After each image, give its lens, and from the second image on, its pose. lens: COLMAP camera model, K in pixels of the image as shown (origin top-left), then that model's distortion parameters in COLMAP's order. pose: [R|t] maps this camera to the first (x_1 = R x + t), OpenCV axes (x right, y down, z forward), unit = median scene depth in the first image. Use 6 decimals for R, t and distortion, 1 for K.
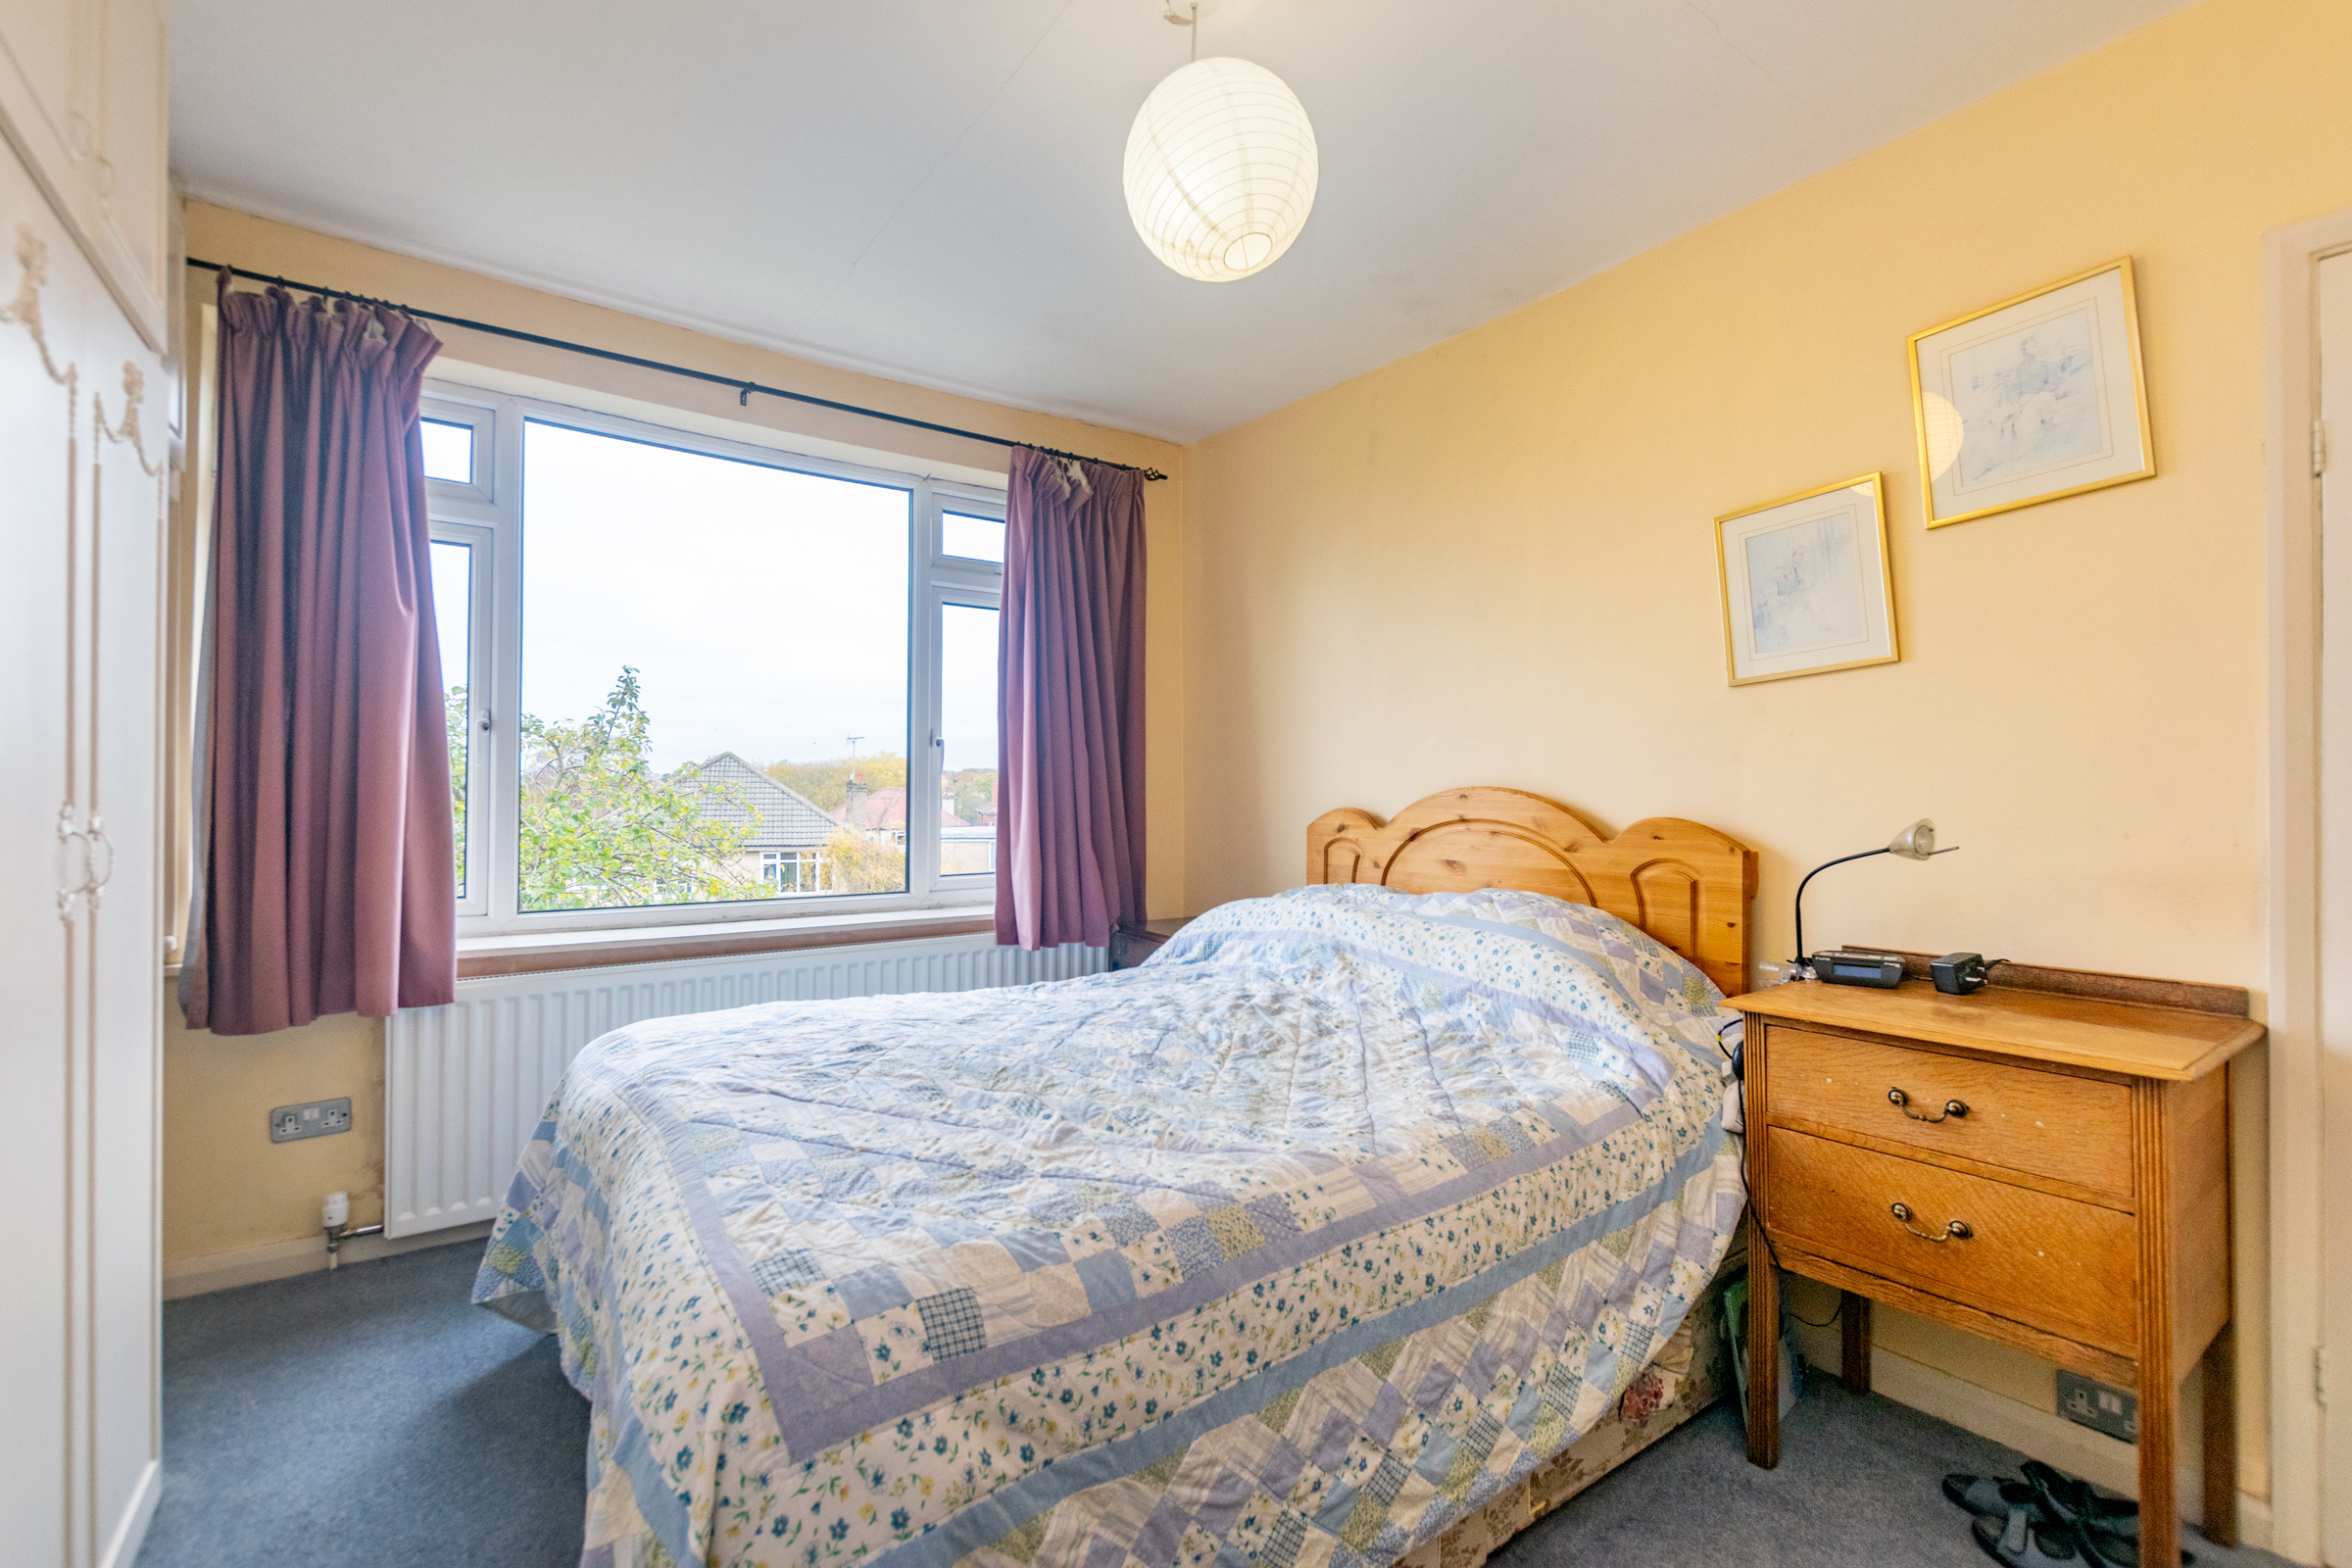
lens RADIAL K [[1063.9, 0, 1182.1], [0, 1063.9, 784.0], [0, 0, 1]] dist [0.001004, -0.003426]
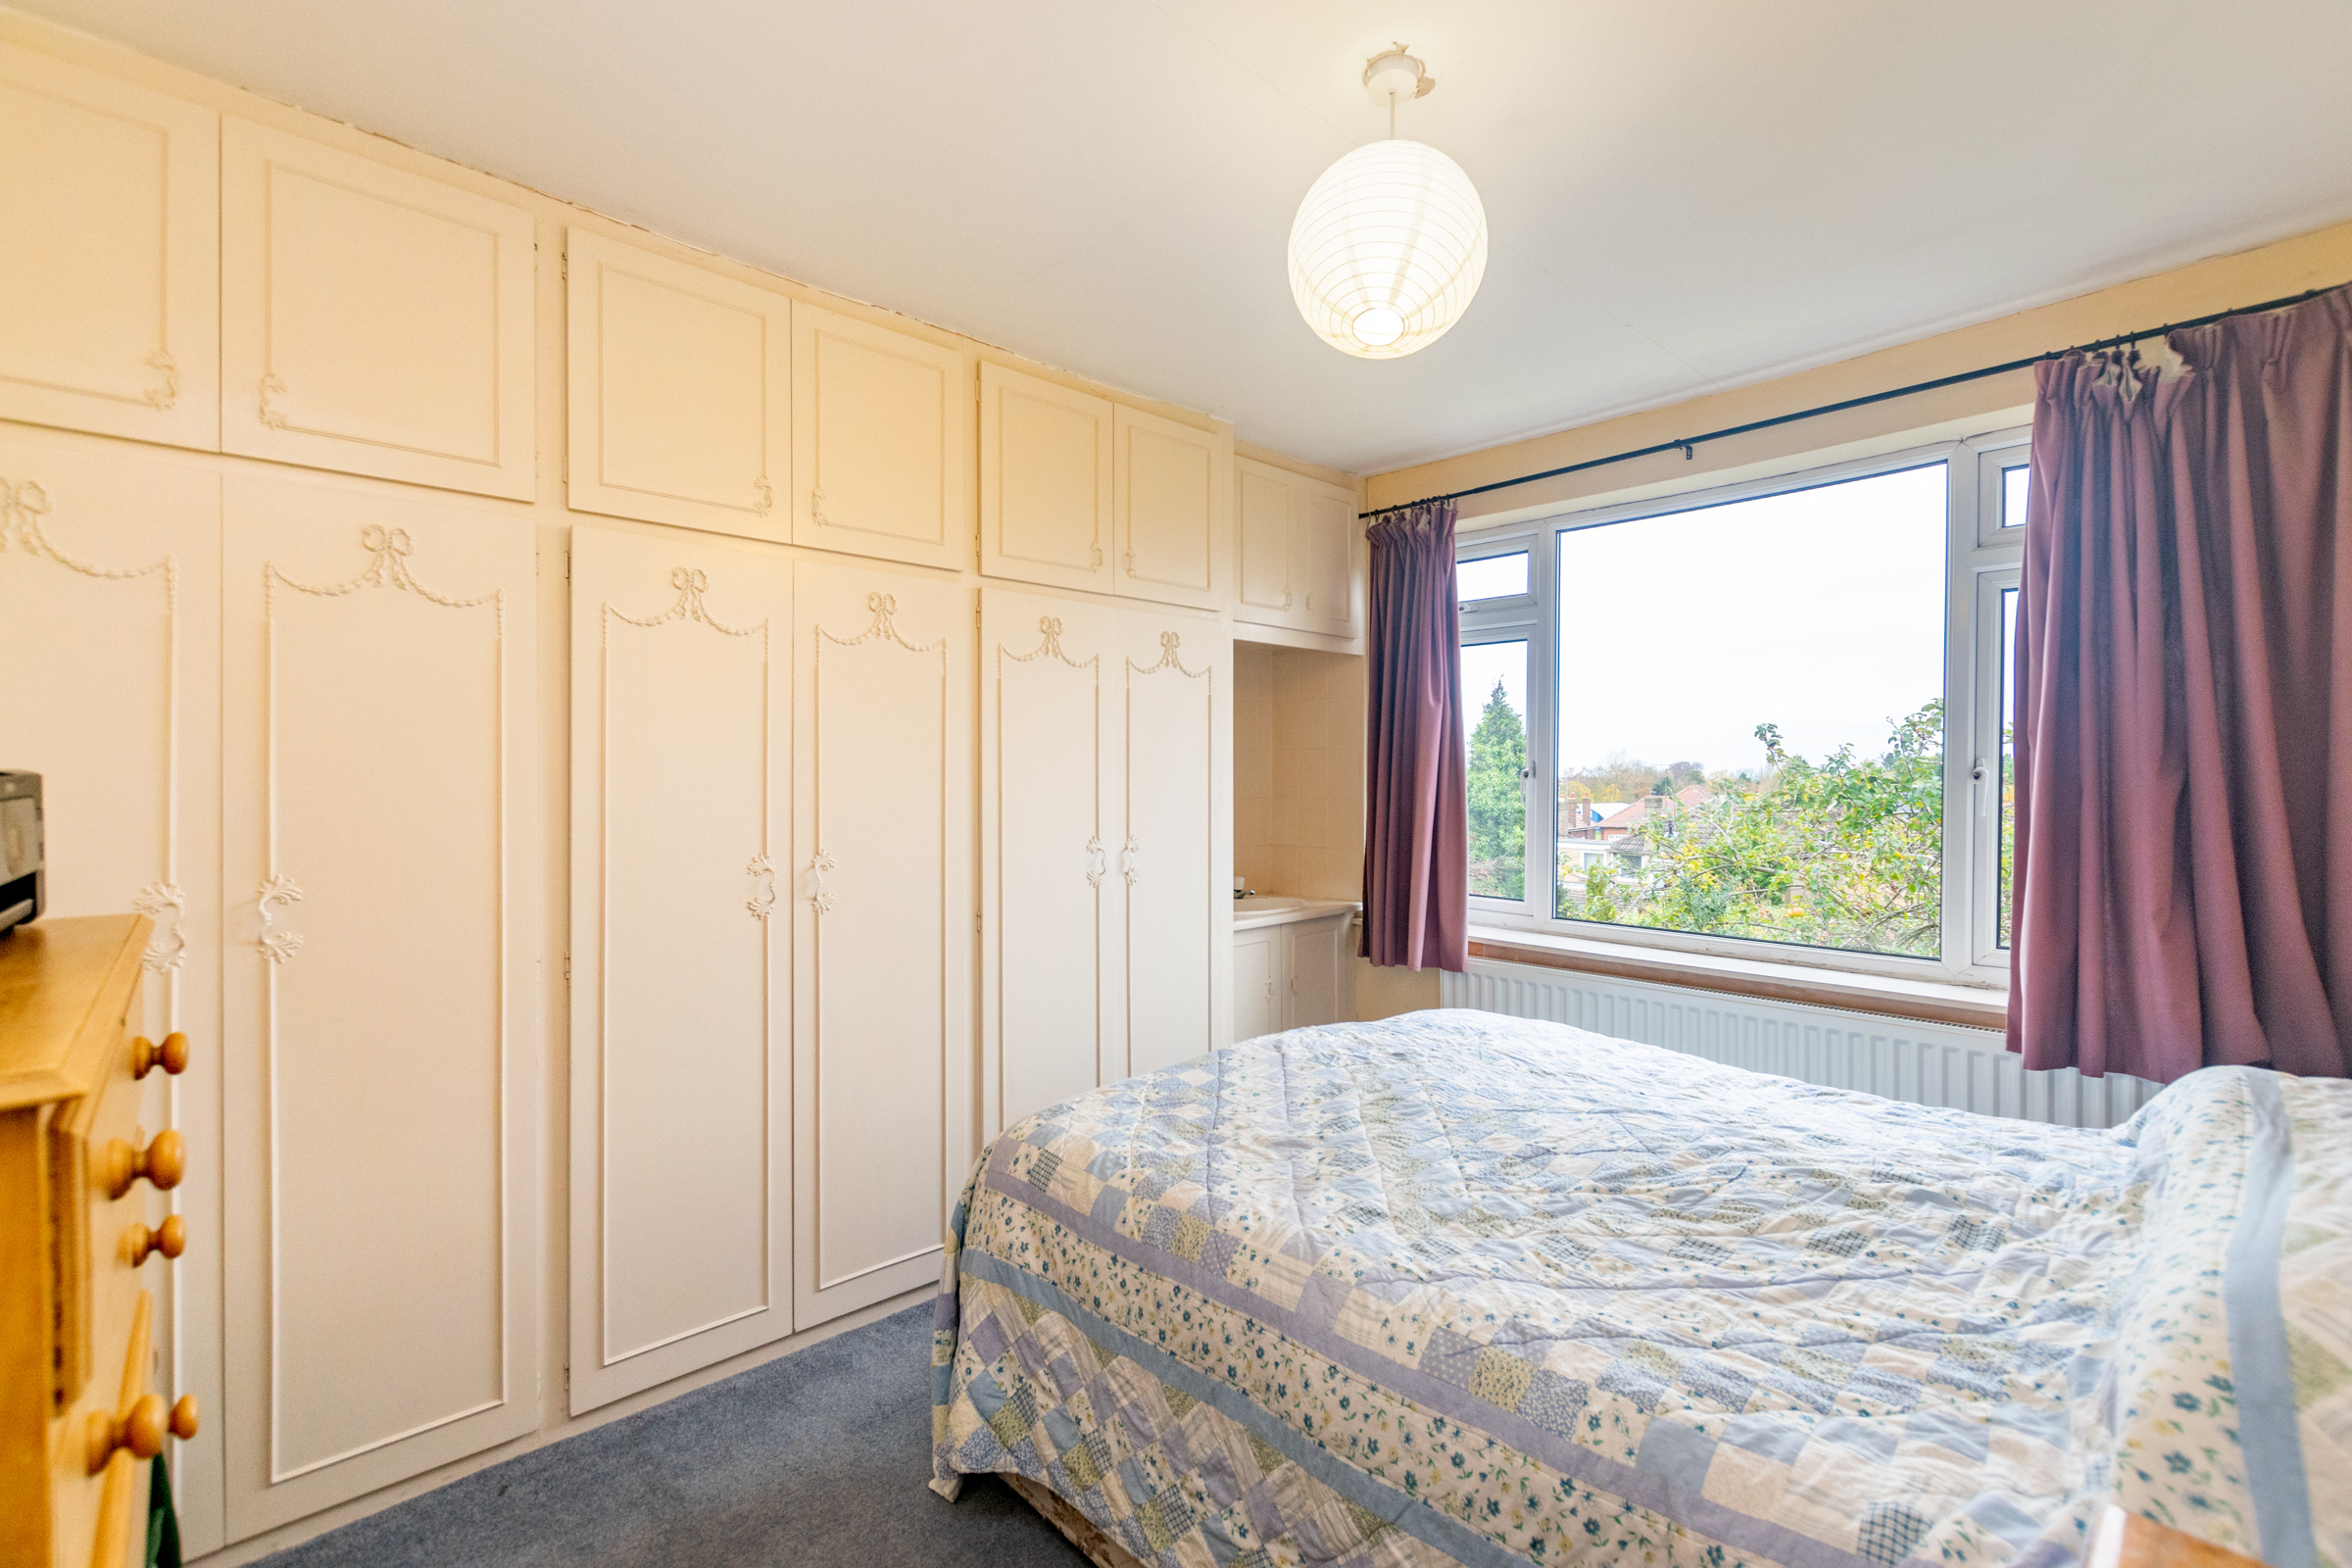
lens RADIAL K [[1063.9, 0, 1182.1], [0, 1063.9, 782.2], [0, 0, 1]] dist [0.001004, -0.003426]
pose [[0.083855, 0.002451, -0.996475, 1.102002], [0.008468, 0.999959, 0.003172, -0.090035], [0.996442, -0.008704, 0.083831, 0.788264]]
